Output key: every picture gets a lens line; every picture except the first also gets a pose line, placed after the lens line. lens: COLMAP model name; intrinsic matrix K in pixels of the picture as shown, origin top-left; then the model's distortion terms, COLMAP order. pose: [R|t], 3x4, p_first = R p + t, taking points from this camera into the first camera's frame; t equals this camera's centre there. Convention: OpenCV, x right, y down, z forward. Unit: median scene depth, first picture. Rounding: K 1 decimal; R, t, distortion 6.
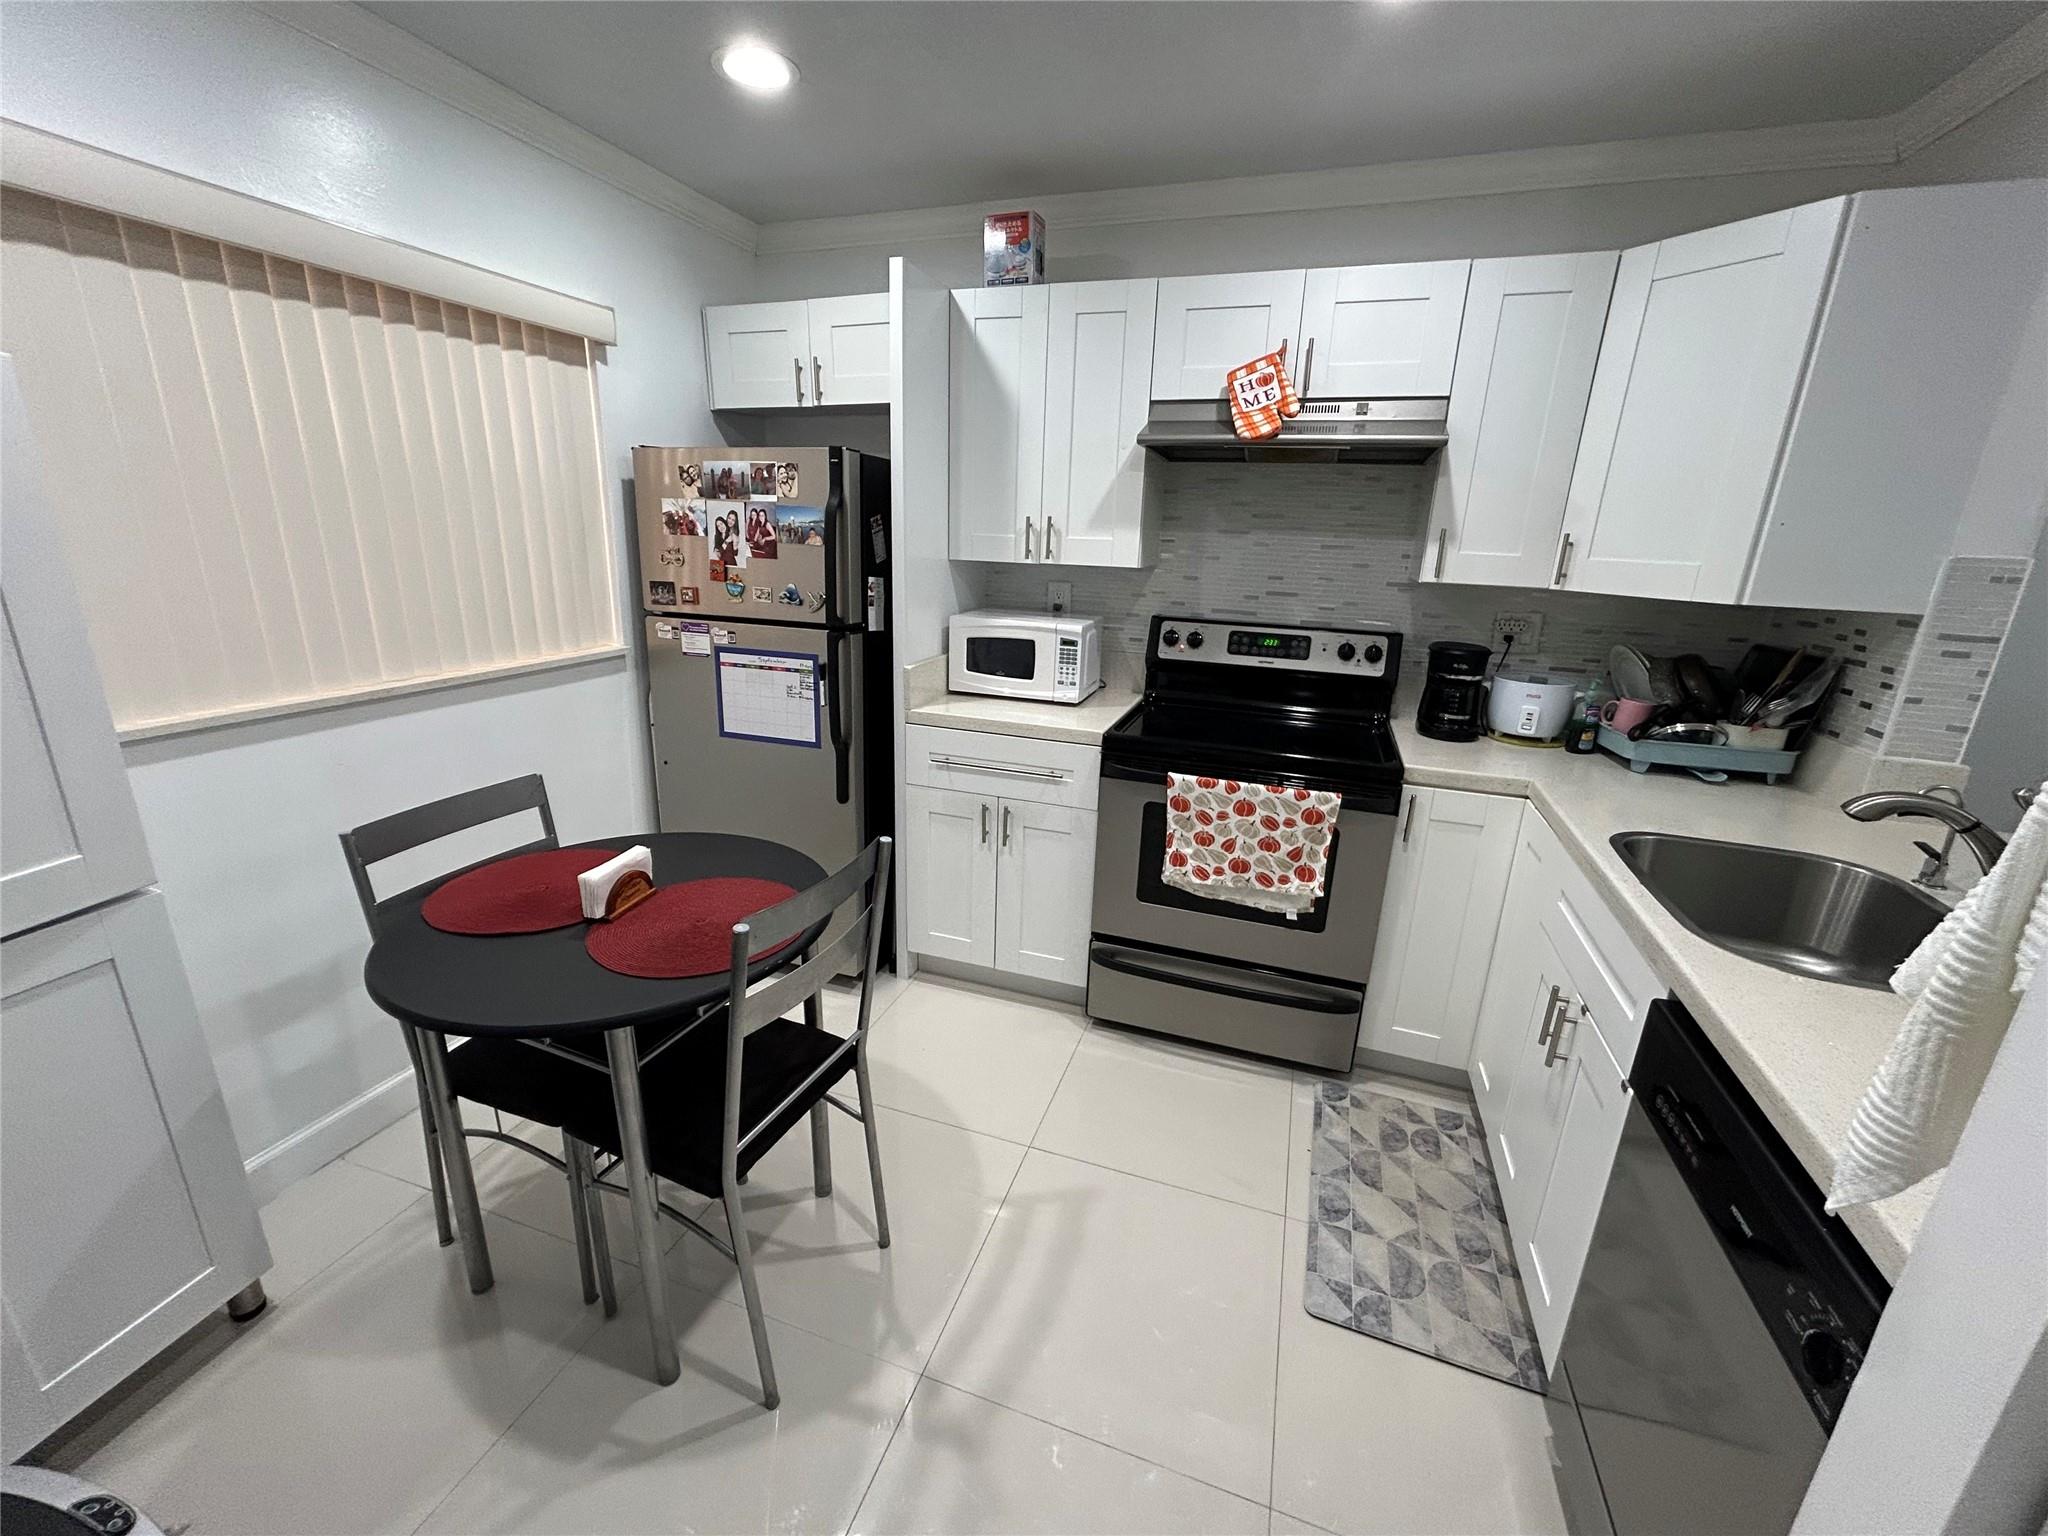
lens RADIAL K [[826.5, 0, 1024.0], [0, 826.5, 768.0], [0, 0, 1]] dist [0.001478, -0.000183]
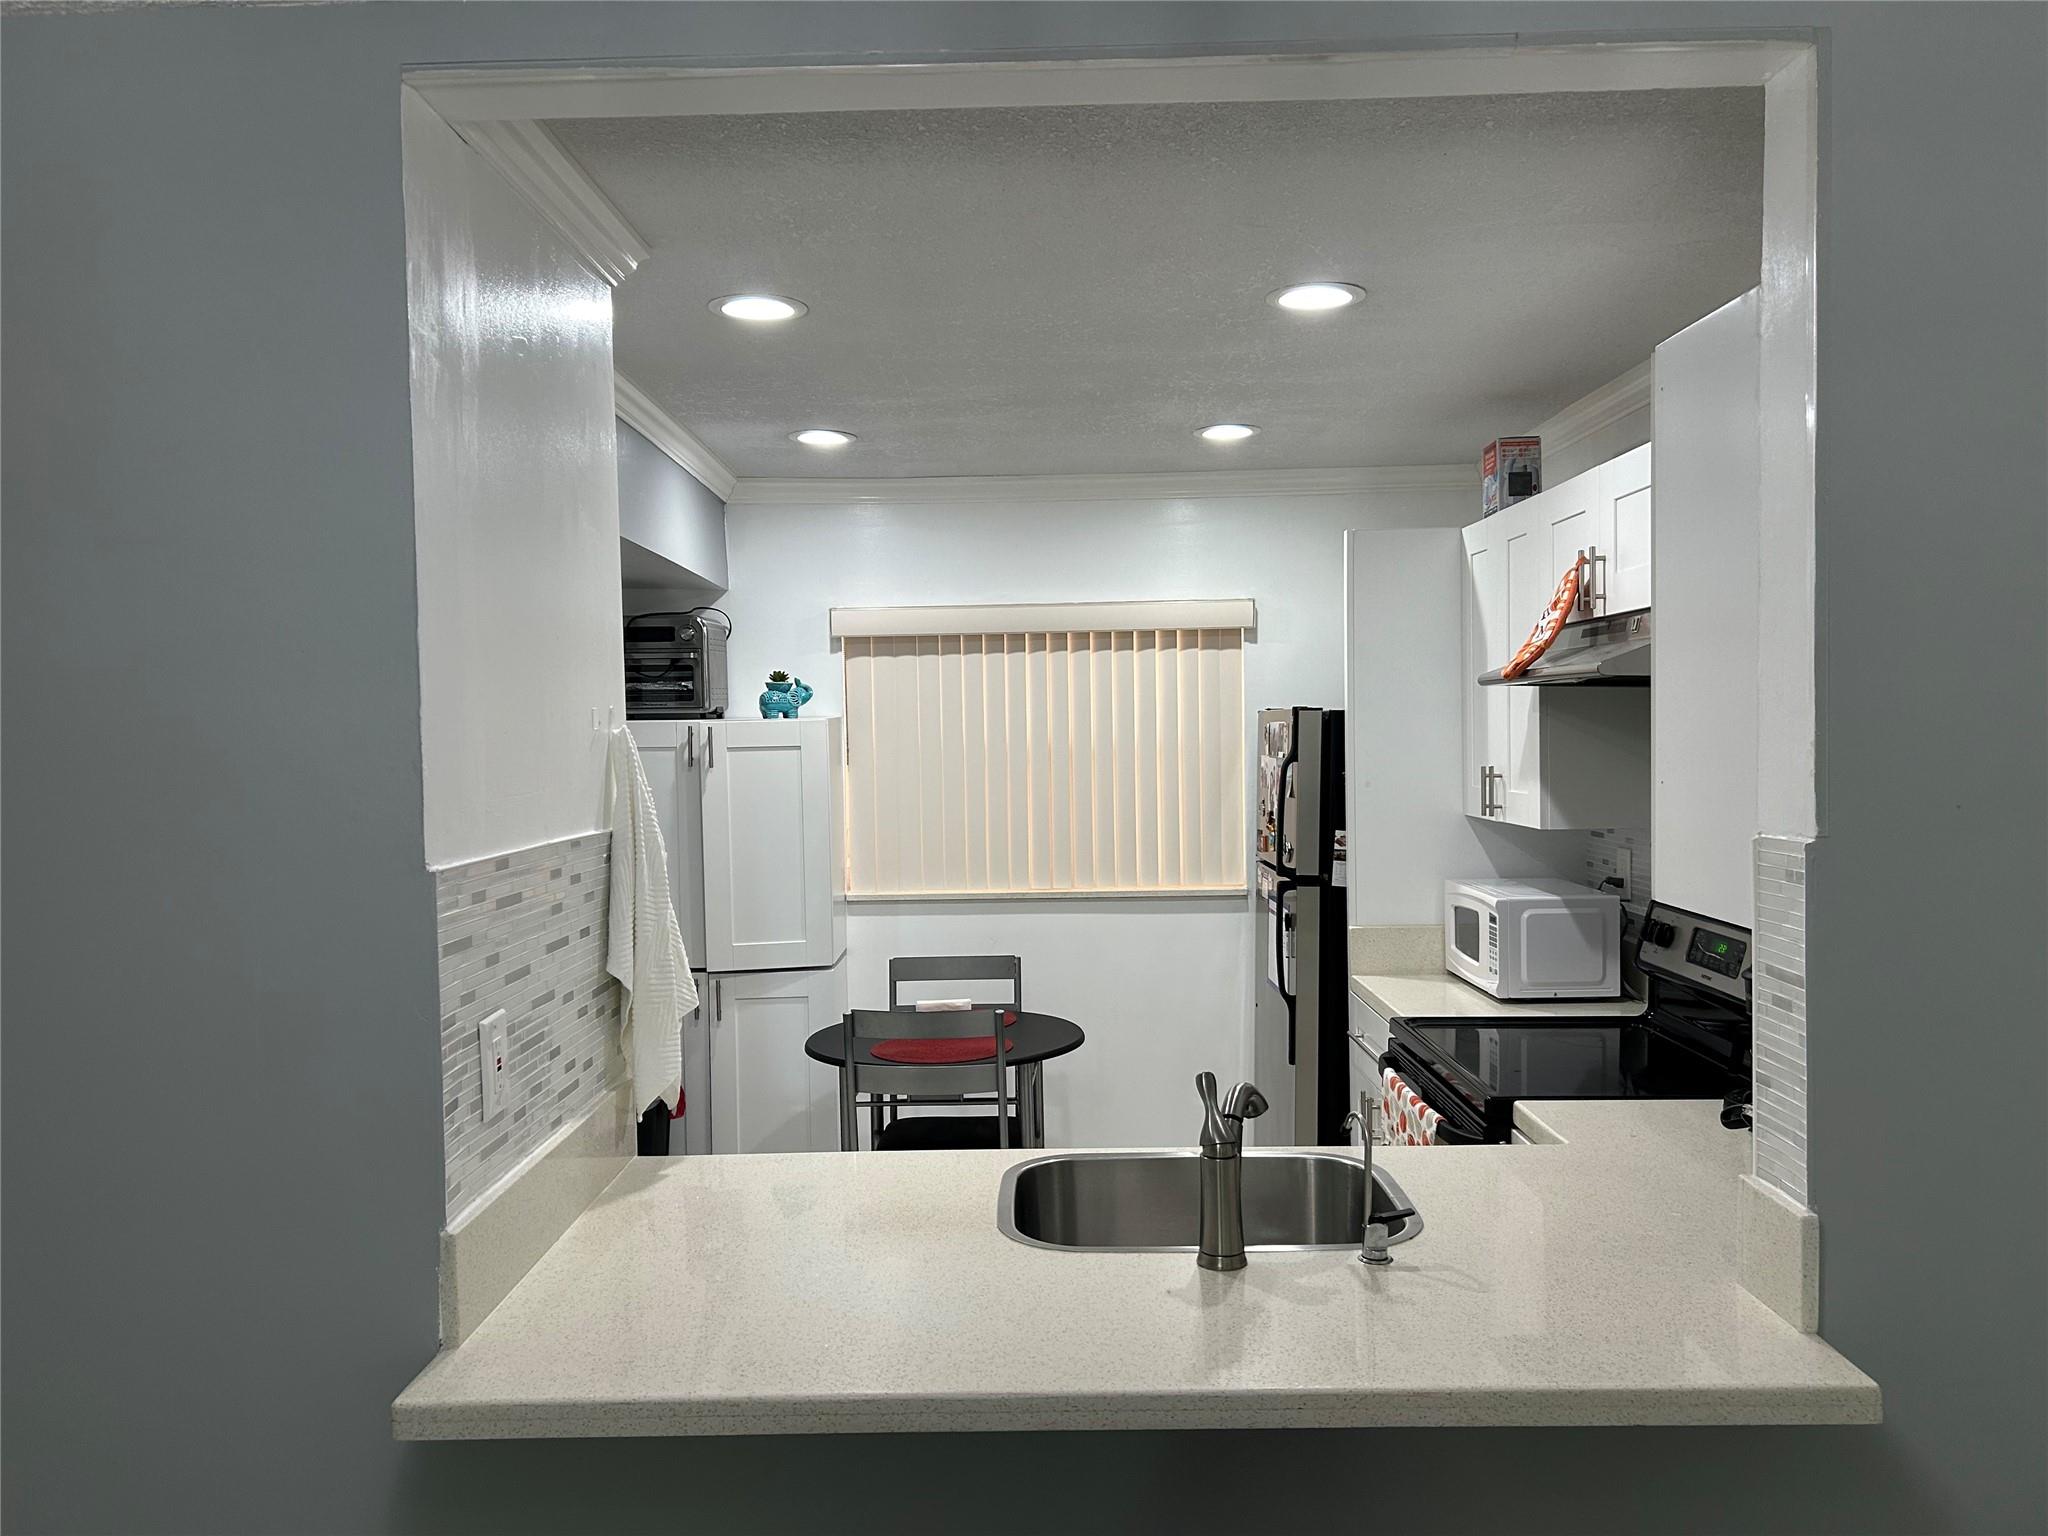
lens RADIAL K [[1524.0, 0, 1024.0], [0, 1524.0, 768.0], [0, 0, 1]] dist [0.204473, -0.327827]
pose [[0.319085, -0.006847, -0.947702, 1.435189], [-0.245036, 0.965376, -0.089477, -0.054227], [0.915501, 0.260772, 0.306359, 0.105412]]
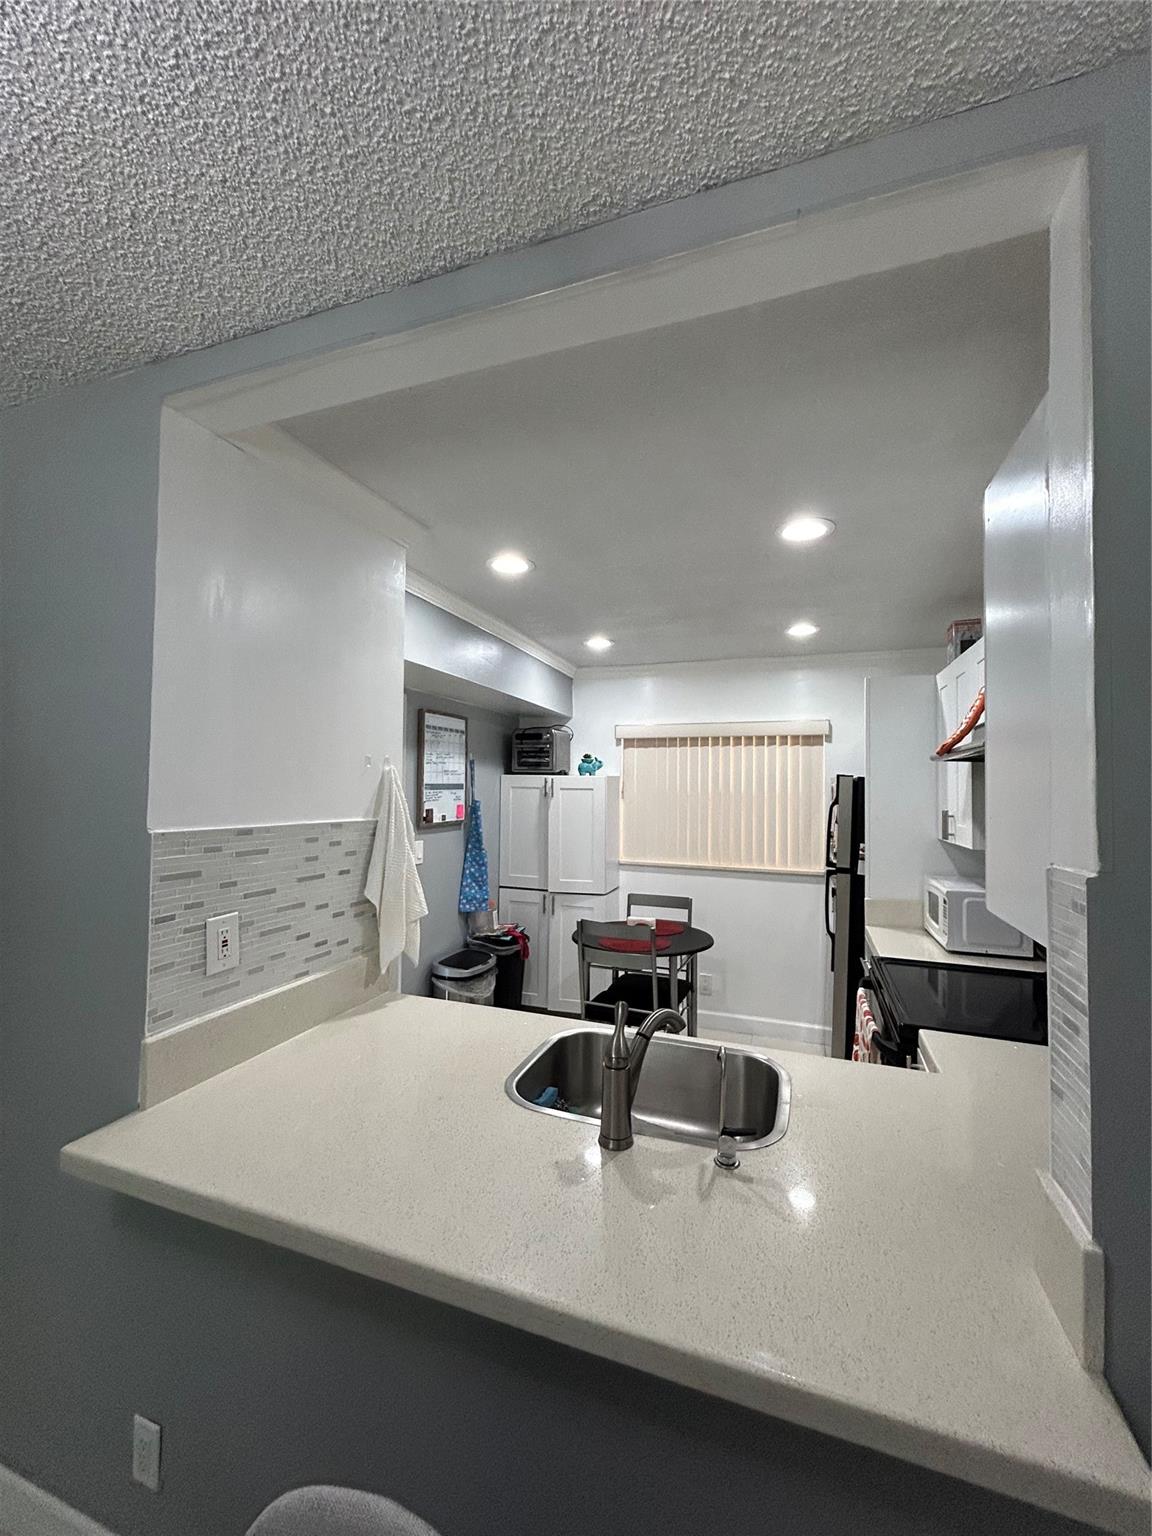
lens RADIAL K [[619.8, 0, 576.0], [0, 619.8, 768.0], [0, 0, 1]] dist [0.001478, -0.000183]
pose [[-0.010453, -0.060650, -0.998104, 1.158061], [-0.298628, 0.952797, -0.054769, -0.137309], [0.954312, 0.297489, -0.028071, 0.436220]]
